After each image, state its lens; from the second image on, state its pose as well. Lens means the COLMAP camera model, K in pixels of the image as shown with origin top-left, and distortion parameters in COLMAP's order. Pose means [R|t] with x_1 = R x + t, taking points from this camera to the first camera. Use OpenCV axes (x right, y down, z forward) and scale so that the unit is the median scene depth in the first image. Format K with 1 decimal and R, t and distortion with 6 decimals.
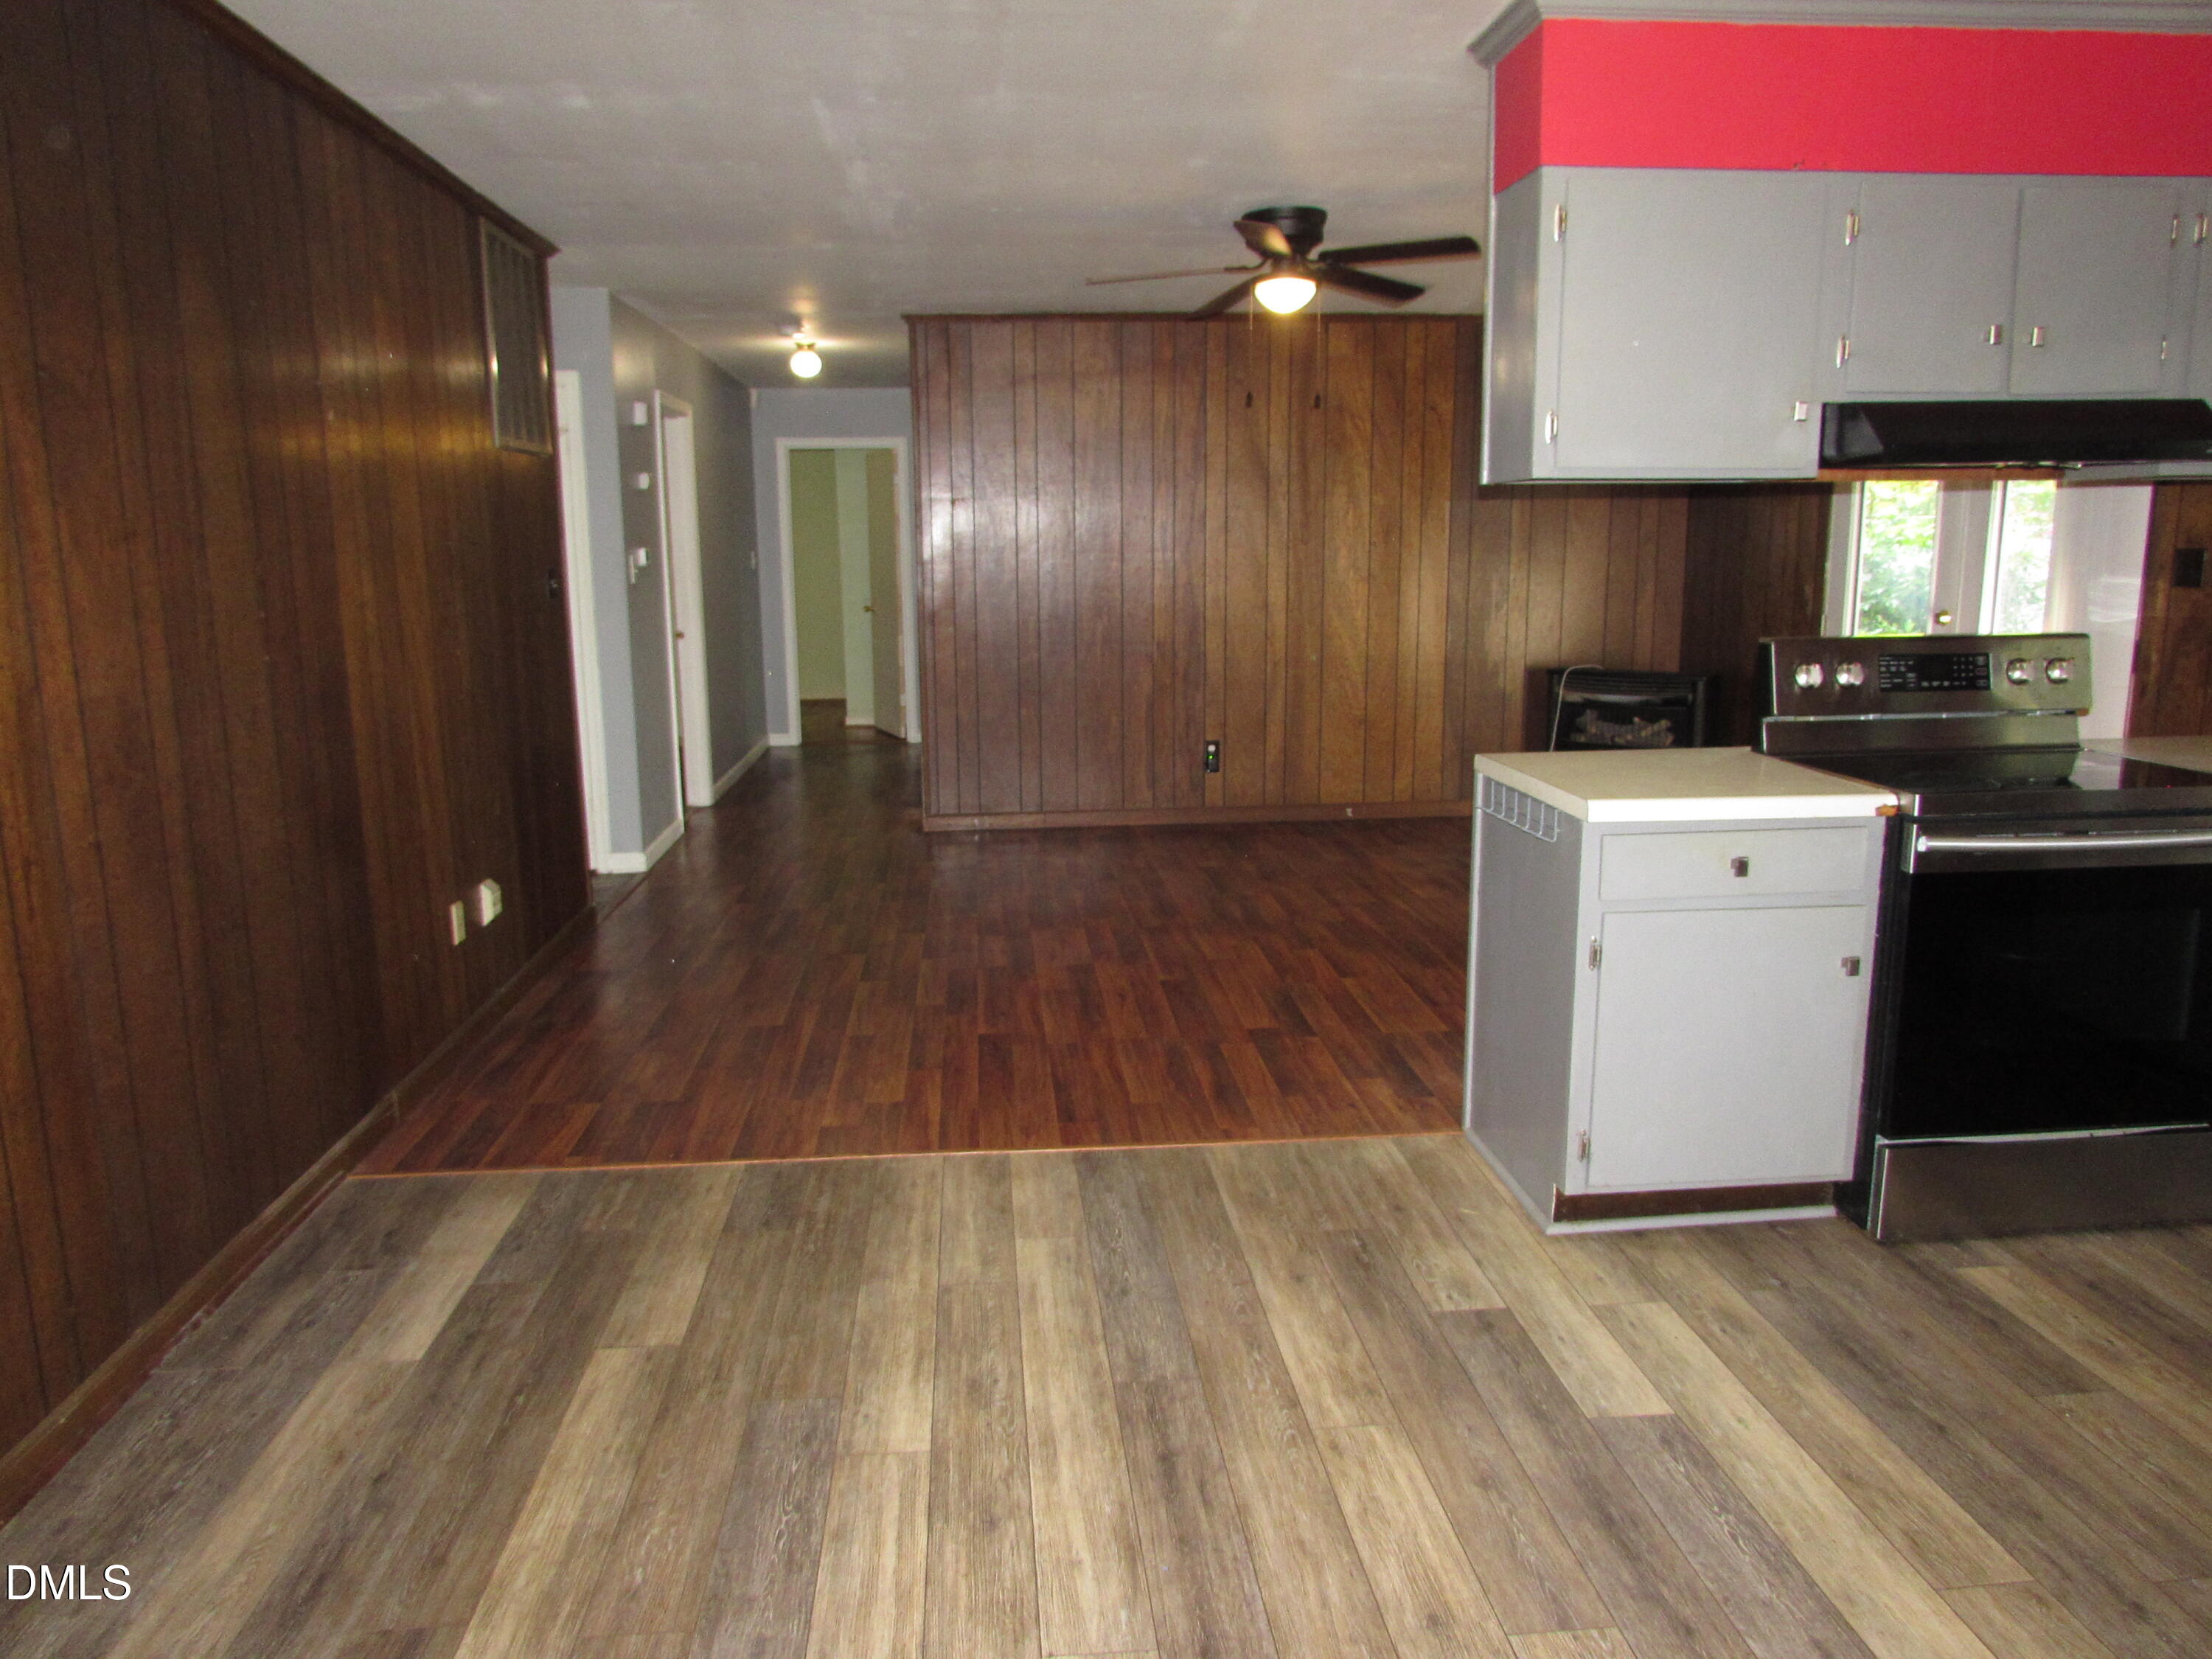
lens RADIAL K [[1560.8, 0, 1106.6], [0, 1560.8, 832.0], [0, 0, 1]] dist [-0.043248, 0.023611]
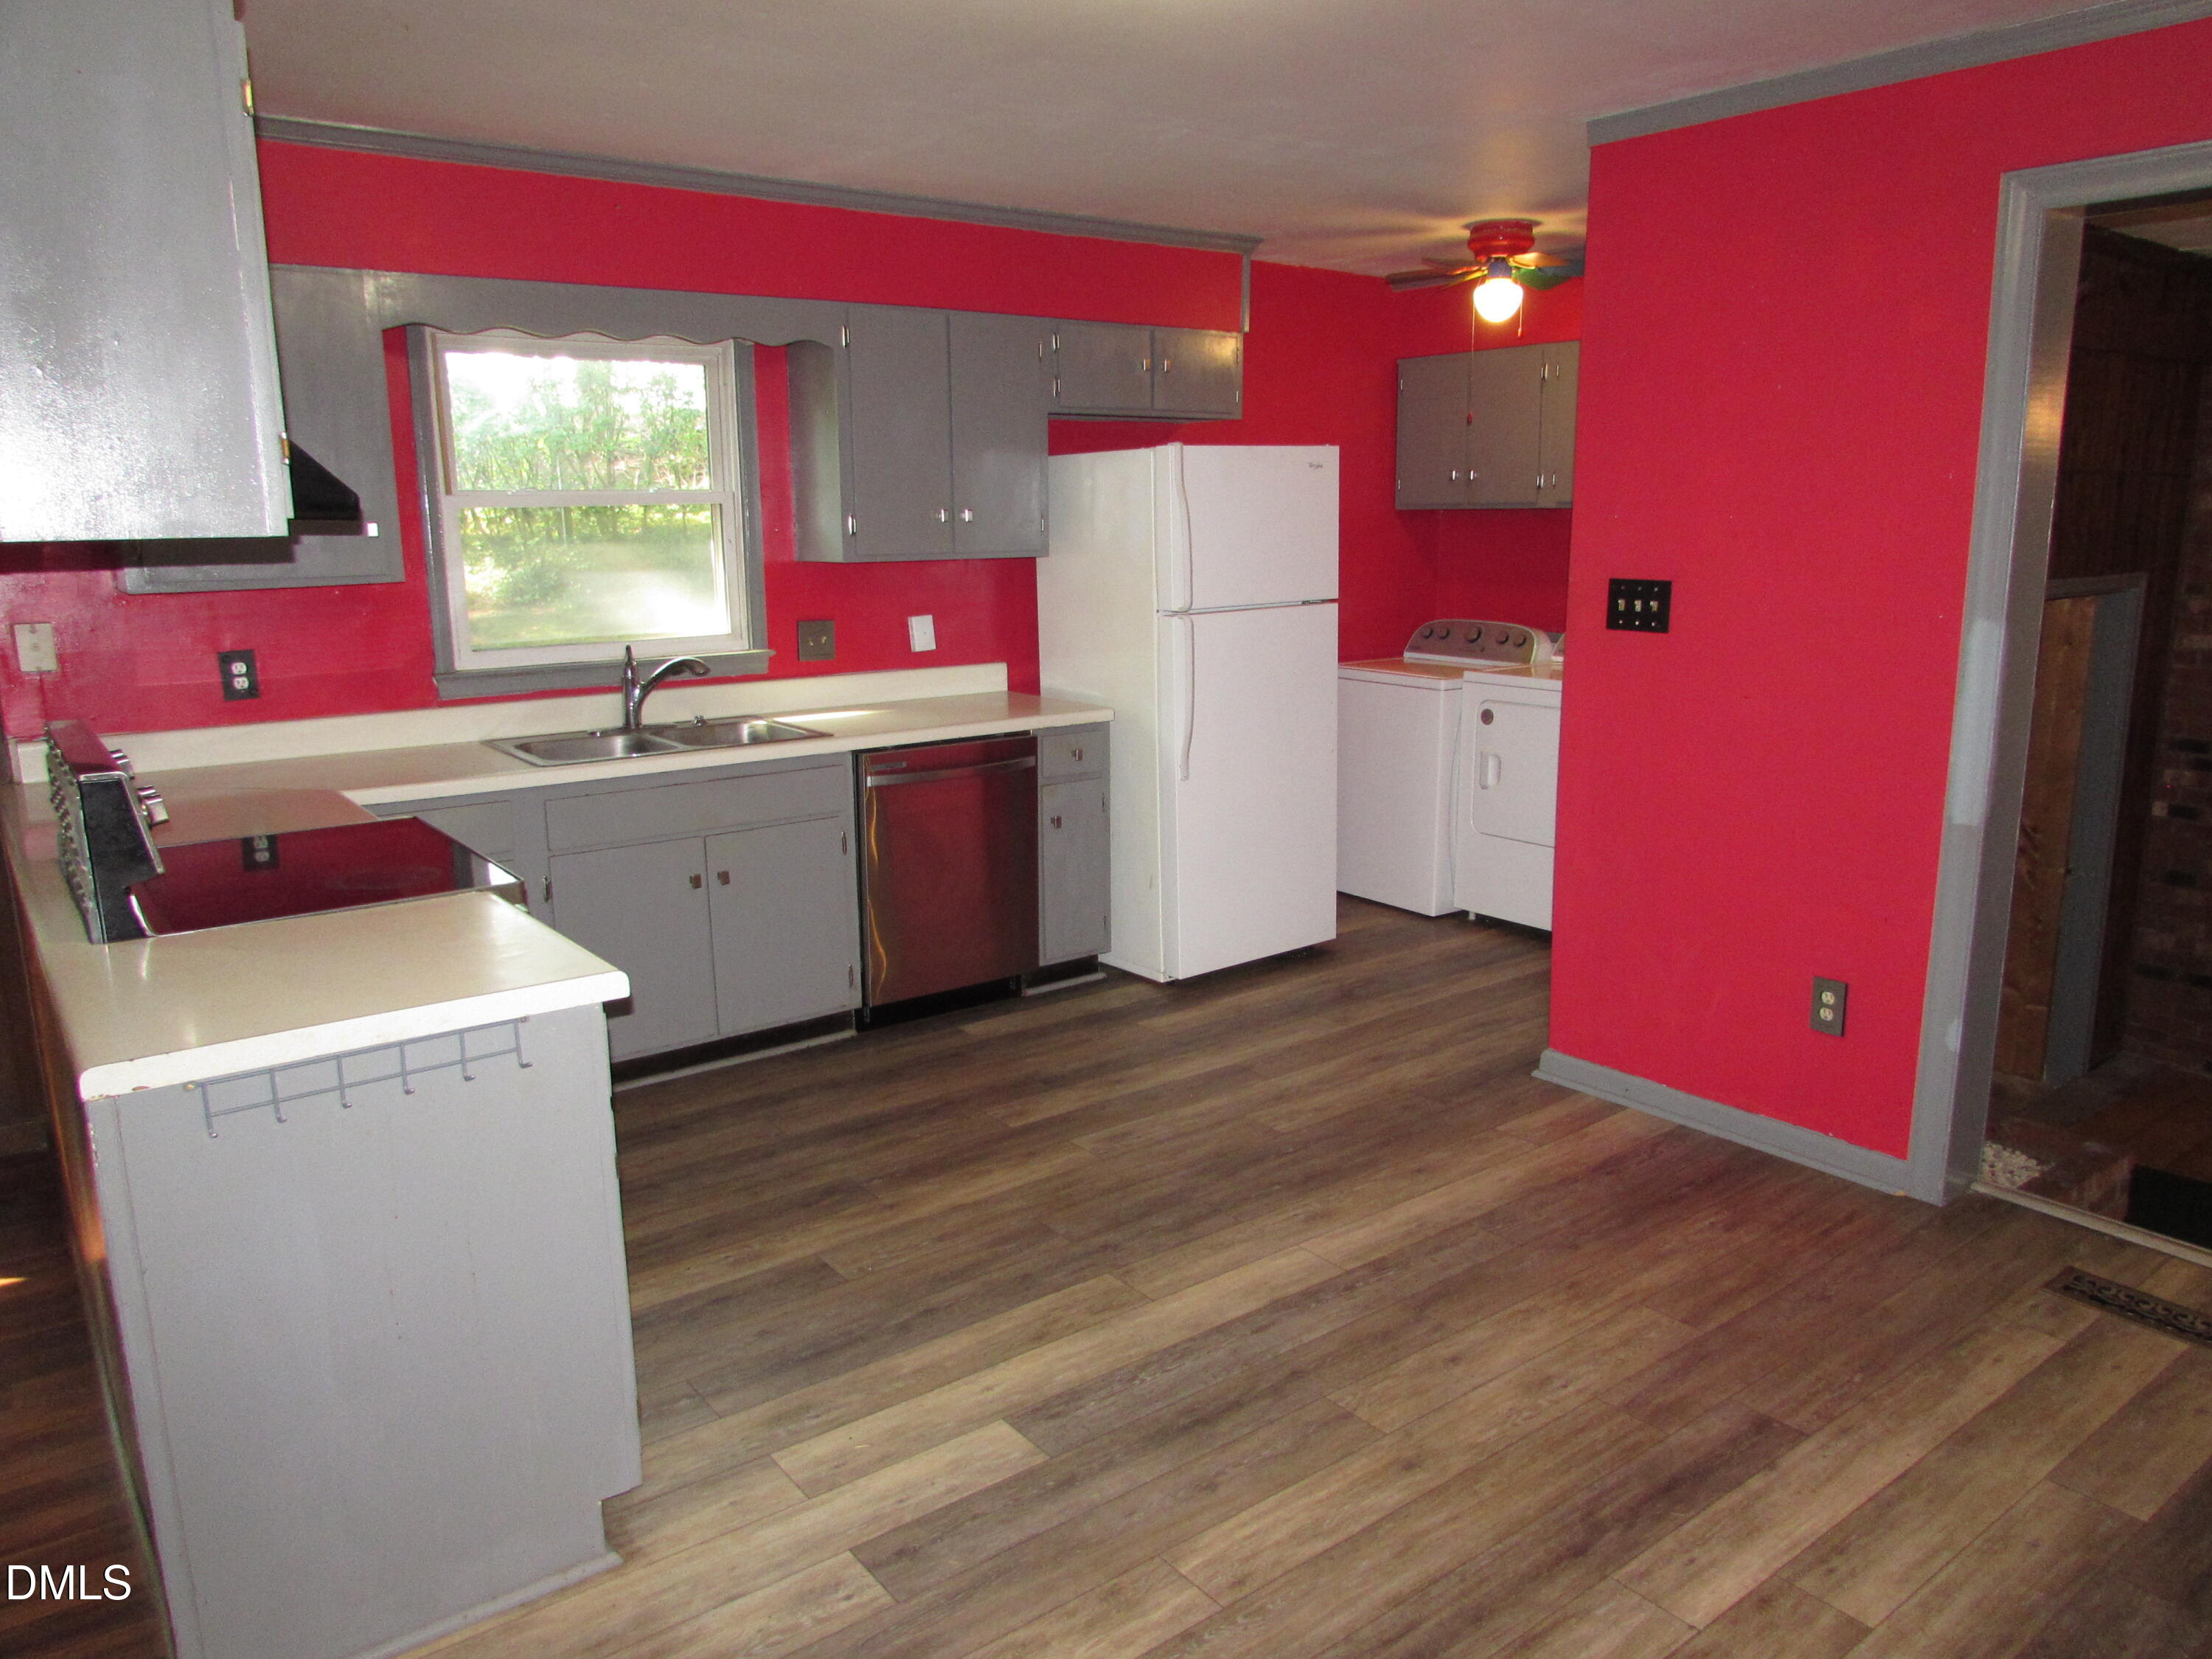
lens RADIAL K [[1560.8, 0, 1103.8], [0, 1560.8, 849.9], [0, 0, 1]] dist [-0.043248, 0.023611]
pose [[-0.537117, -0.165083, 0.827196, -0.242372], [0.167891, 0.940118, 0.296634, -0.147534], [-0.826631, 0.298206, -0.477237, 0.658998]]
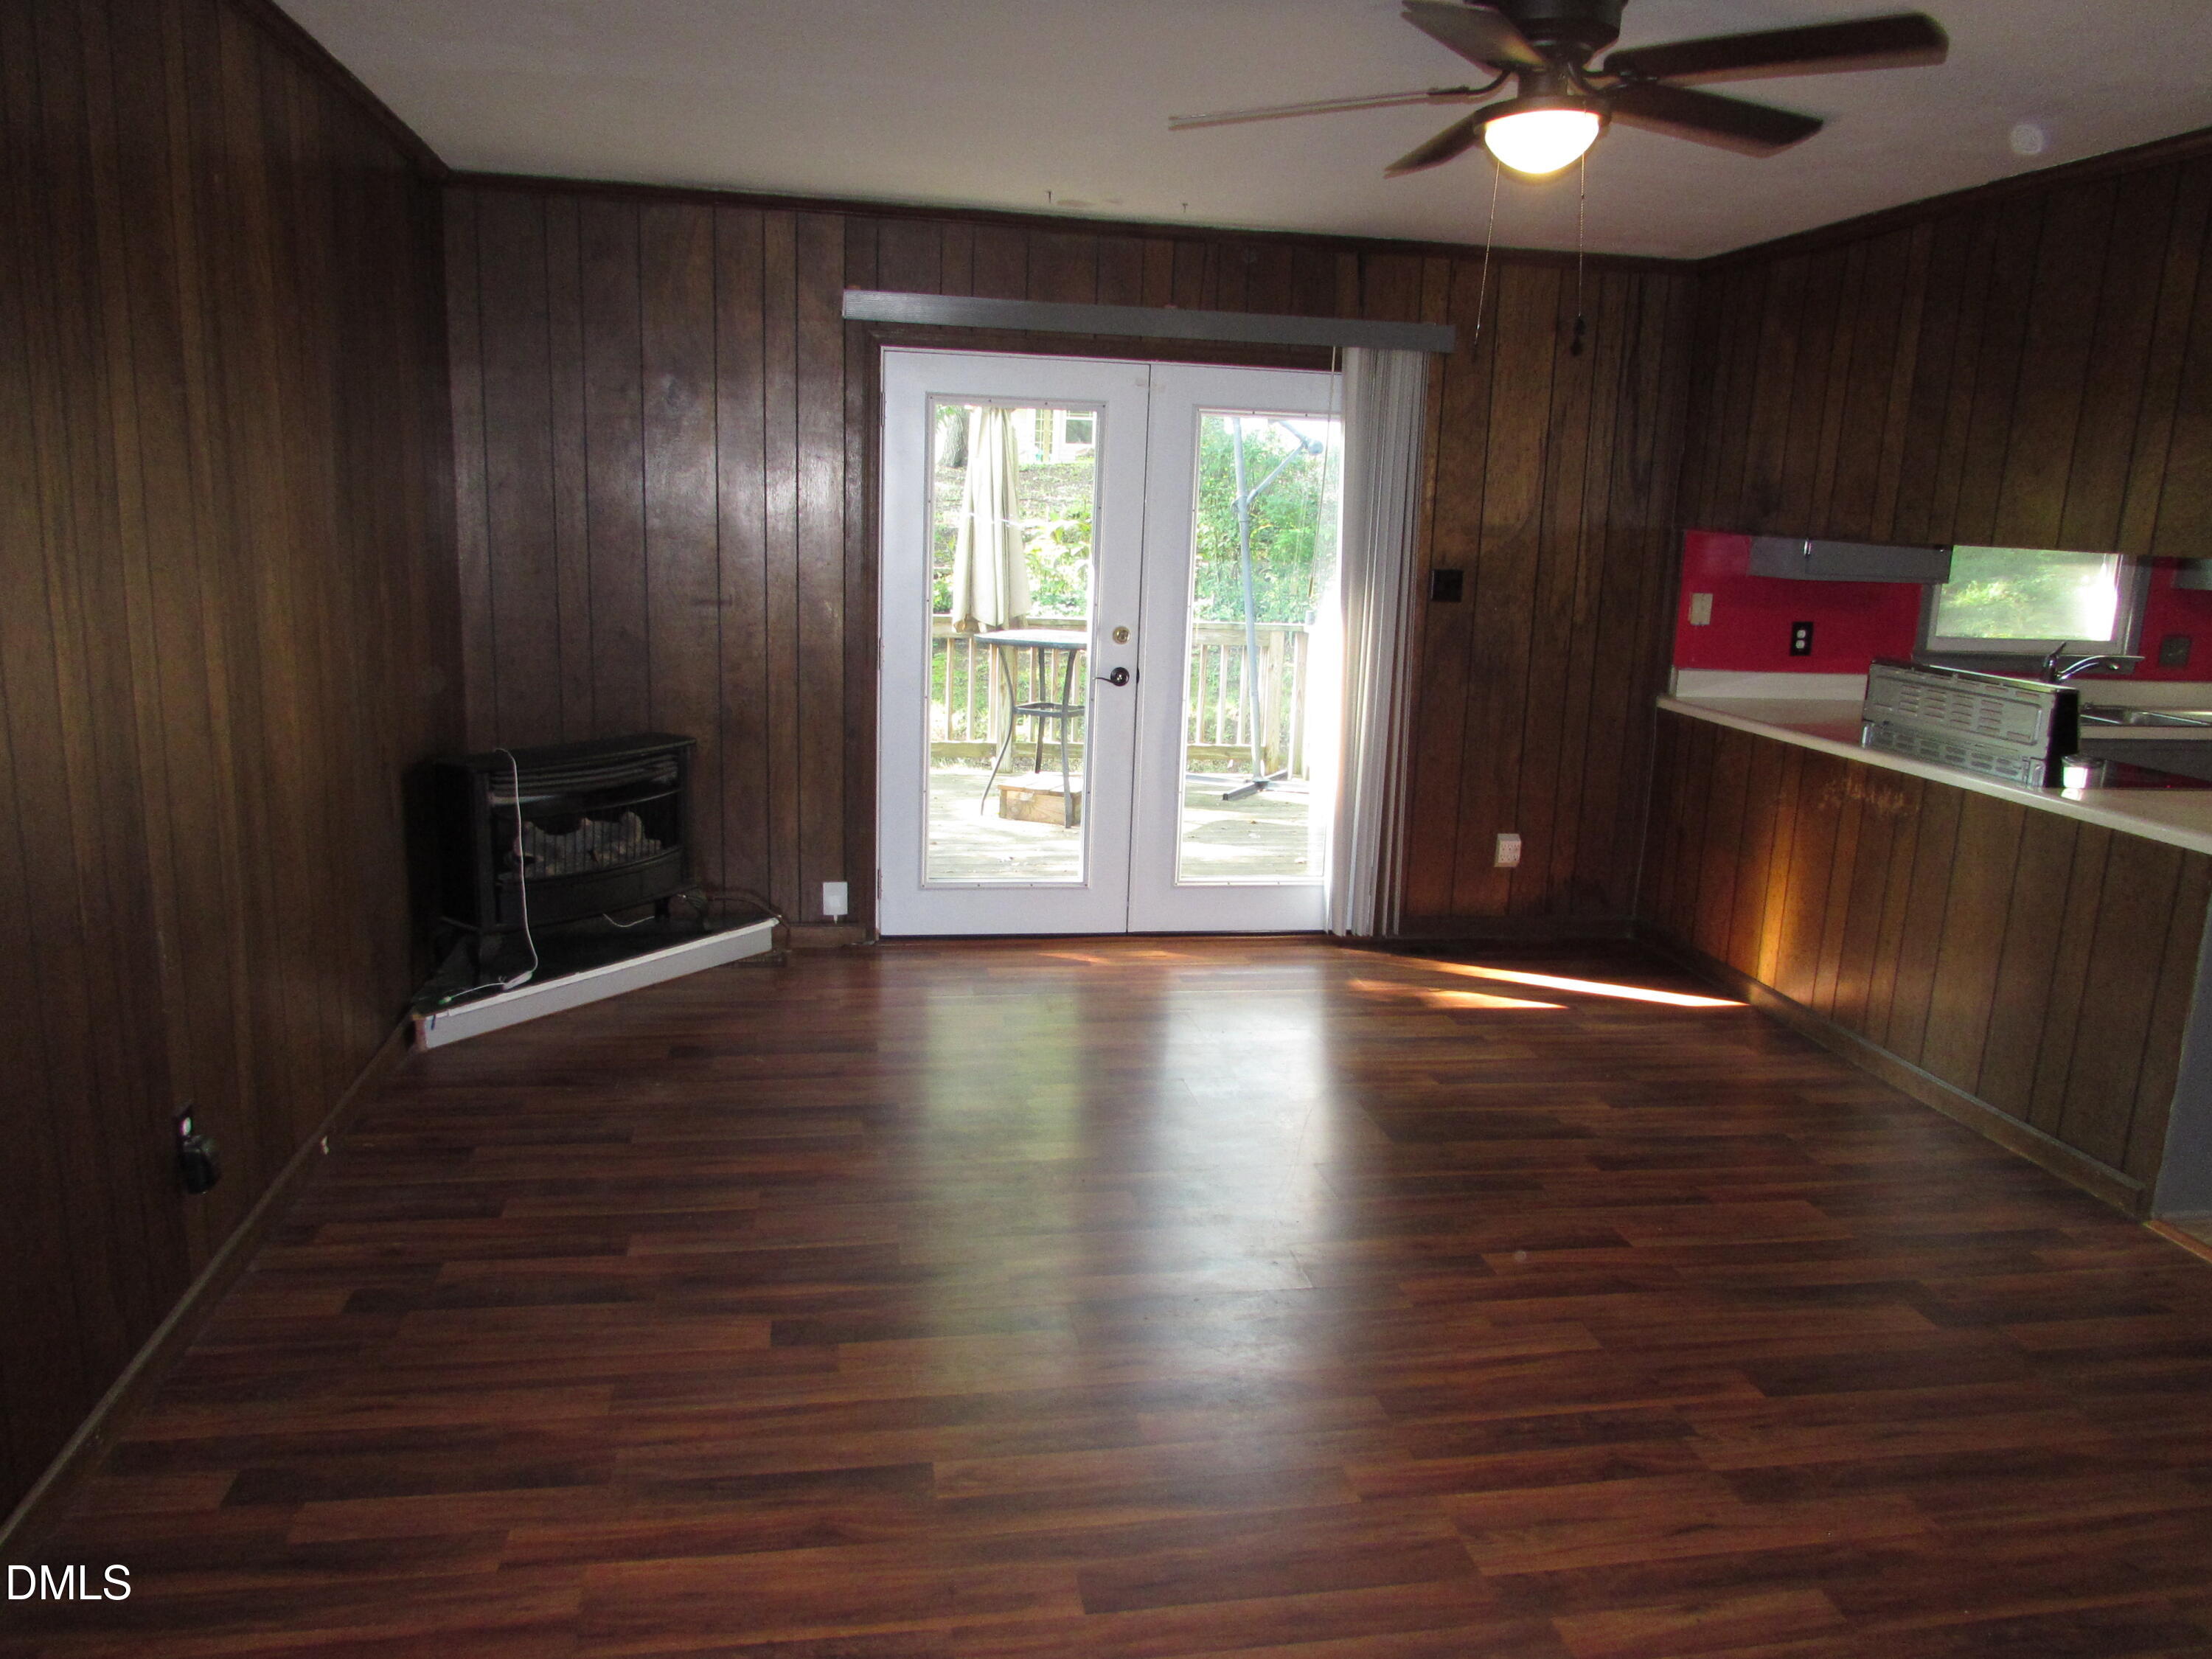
lens RADIAL K [[1560.8, 0, 1104.4], [0, 1560.8, 835.9], [0, 0, 1]] dist [-0.043248, 0.023611]
pose [[-0.090864, -0.199495, 0.975677, -0.439015], [0.147330, 0.966256, 0.211289, -0.248418], [-0.984905, 0.162945, -0.058406, 1.216494]]
